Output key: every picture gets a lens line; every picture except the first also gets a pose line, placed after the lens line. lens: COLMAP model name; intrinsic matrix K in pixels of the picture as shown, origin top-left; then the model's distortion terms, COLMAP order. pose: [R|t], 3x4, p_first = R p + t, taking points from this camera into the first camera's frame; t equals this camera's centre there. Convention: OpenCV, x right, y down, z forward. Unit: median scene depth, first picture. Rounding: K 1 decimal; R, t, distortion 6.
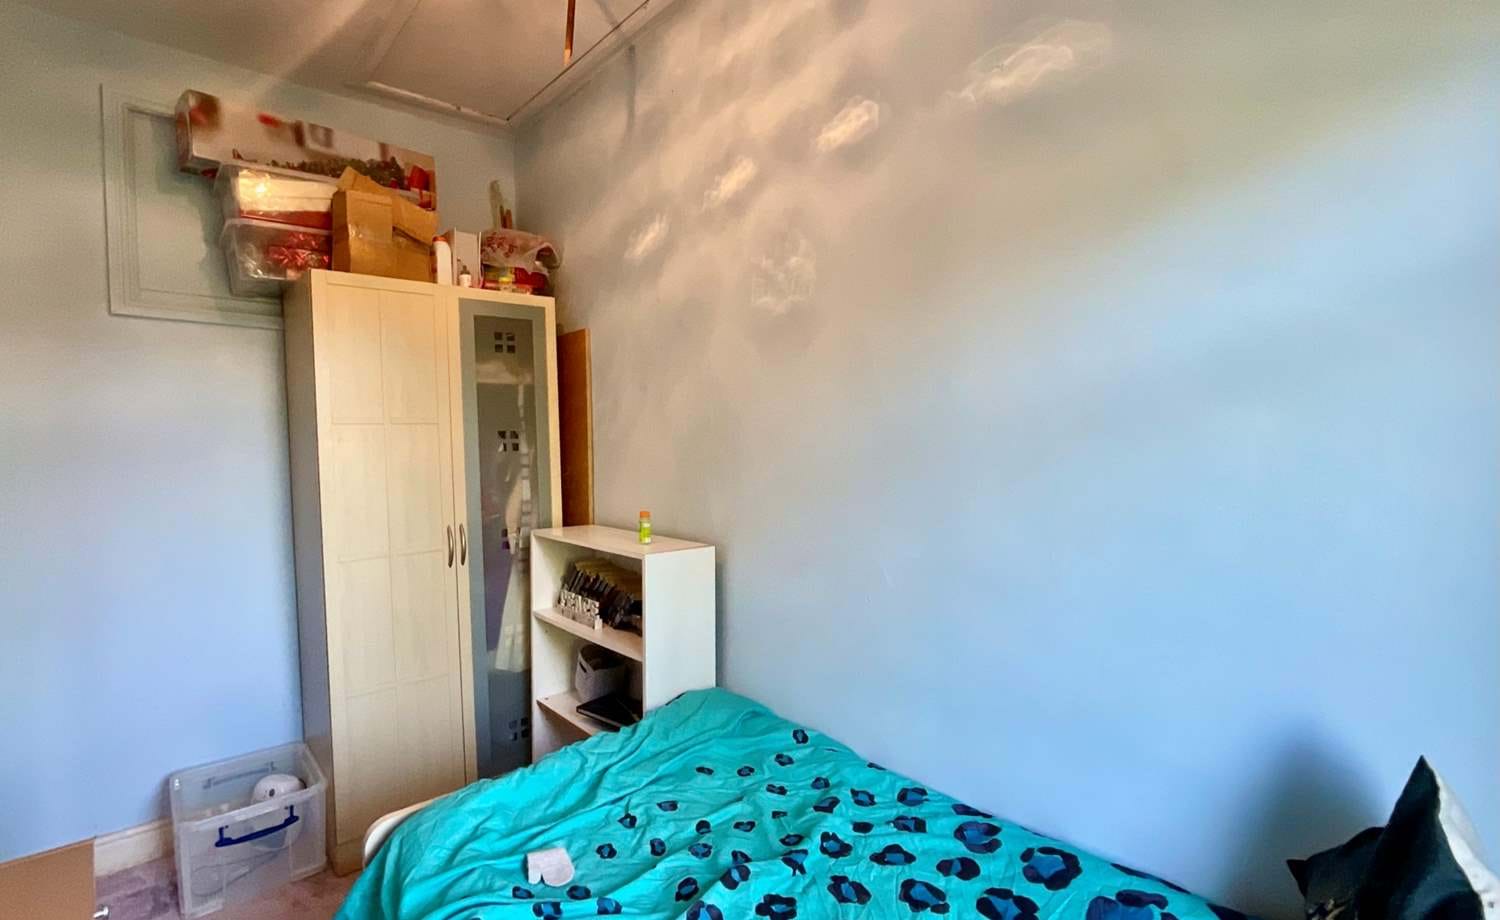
lens RADIAL K [[683.2, 0, 744.1], [0, 683.2, 464.6], [0, 0, 1]] dist [0.000179, 0.014507]
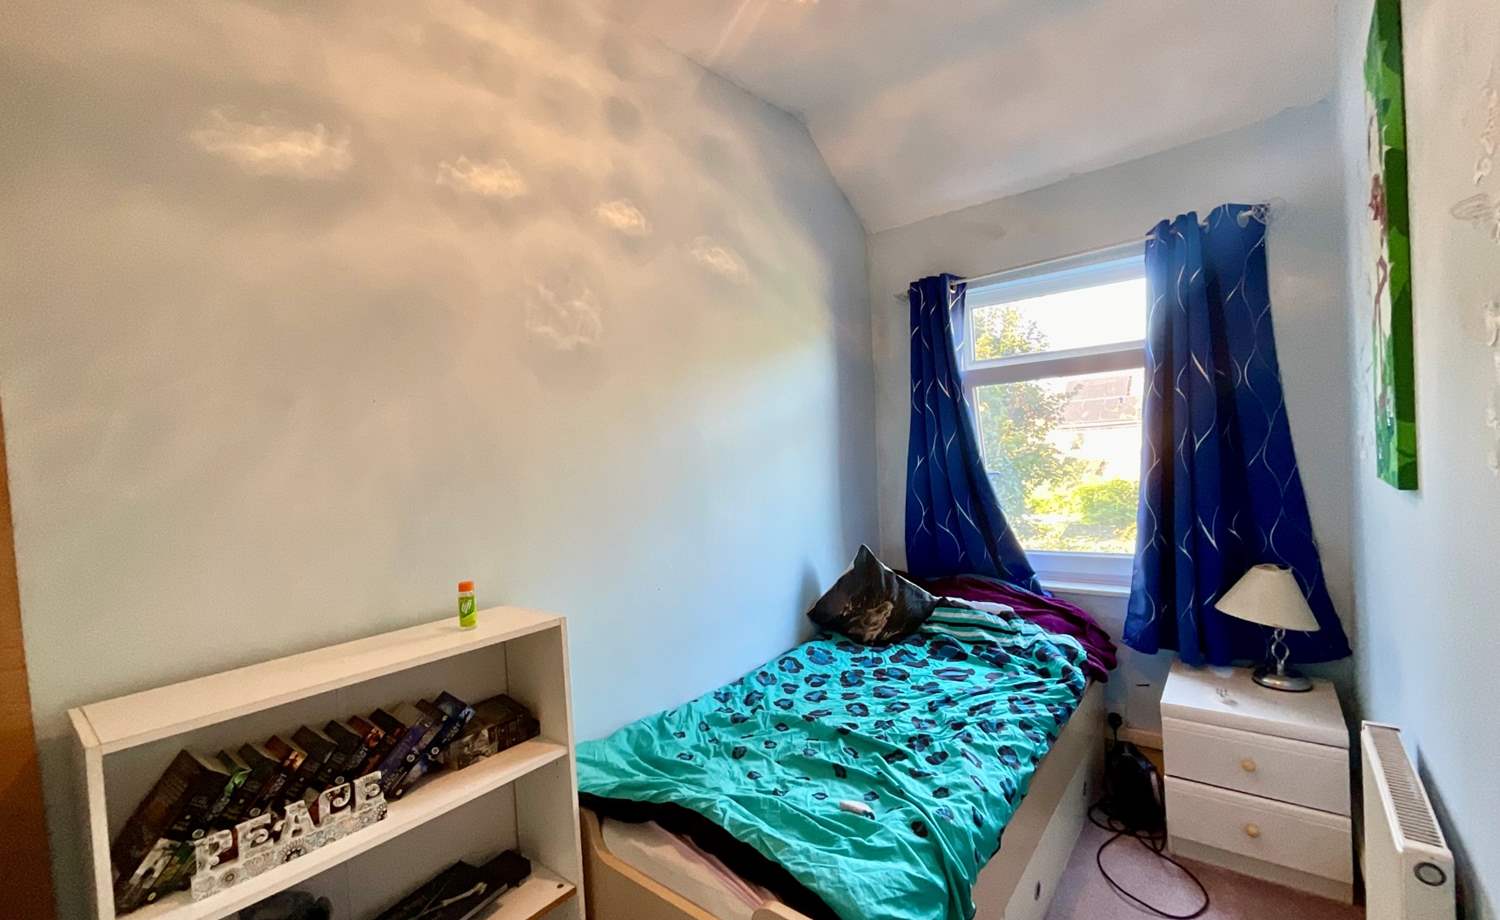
lens RADIAL K [[650.9, 0, 750.0], [0, 650.9, 460.0], [0, 0, 1]] dist [0.001038, 0.000045]
pose [[-0.168557, -0.003229, 0.985687, -0.953646], [0.085222, 0.996202, 0.017837, -0.049904], [-0.982001, 0.087009, -0.167642, 0.907915]]
